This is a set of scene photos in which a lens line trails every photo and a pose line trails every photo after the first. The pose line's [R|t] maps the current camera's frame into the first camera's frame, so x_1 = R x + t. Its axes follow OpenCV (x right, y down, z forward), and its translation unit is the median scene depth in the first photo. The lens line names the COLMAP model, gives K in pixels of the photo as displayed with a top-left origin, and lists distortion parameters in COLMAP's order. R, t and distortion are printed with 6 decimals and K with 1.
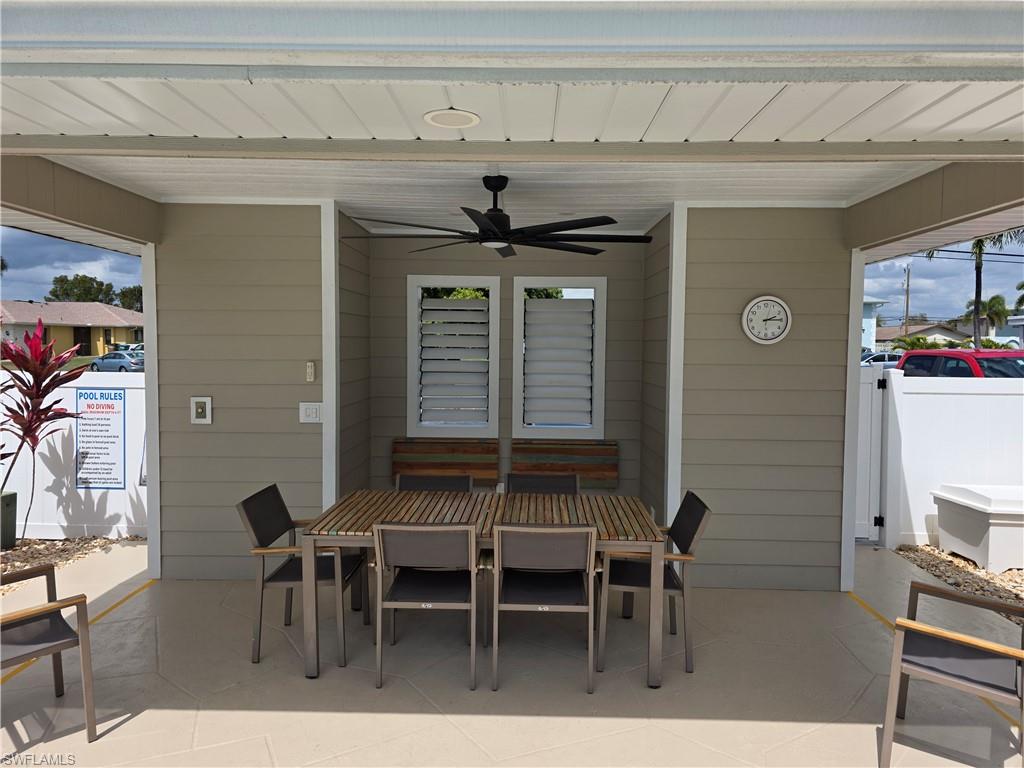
lens RADIAL K [[688.3, 0, 512.0], [0, 688.3, 384.0], [0, 0, 1]] dist [0.021208, -0.002178]
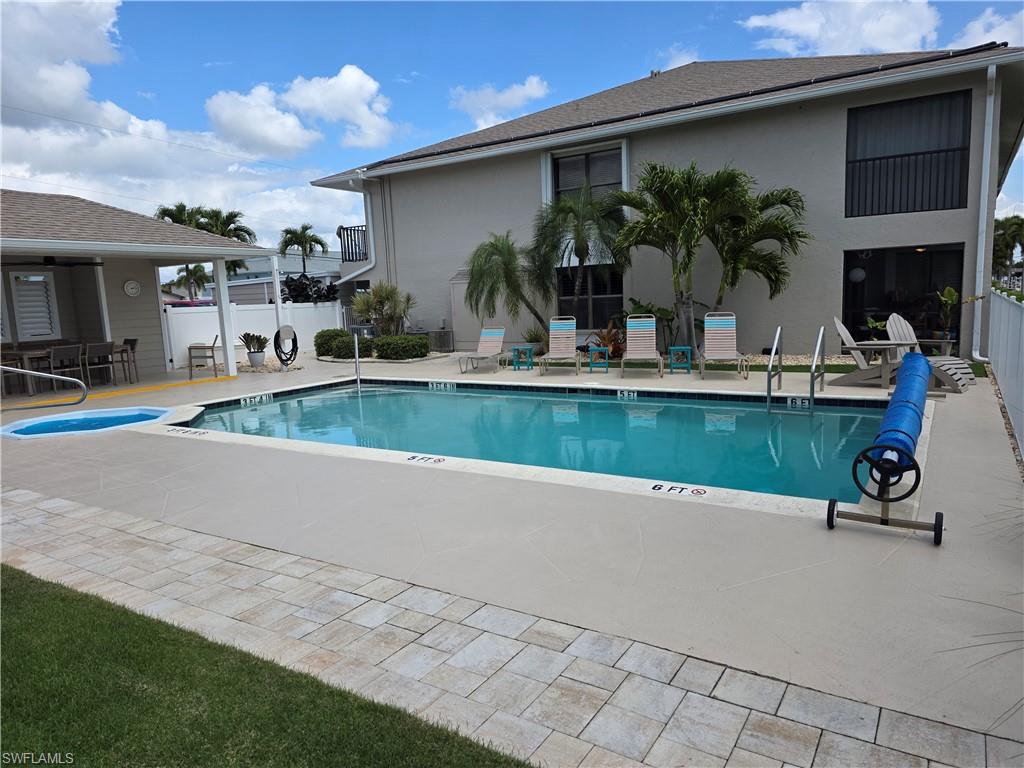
lens RADIAL K [[688.3, 0, 512.0], [0, 688.3, 384.0], [0, 0, 1]] dist [0.021208, -0.002178]
pose [[0.518904, -0.142765, 0.842827, -1.119642], [0.099298, 0.989348, 0.106449, 0.134143], [-0.849046, 0.028454, 0.527552, -1.629381]]
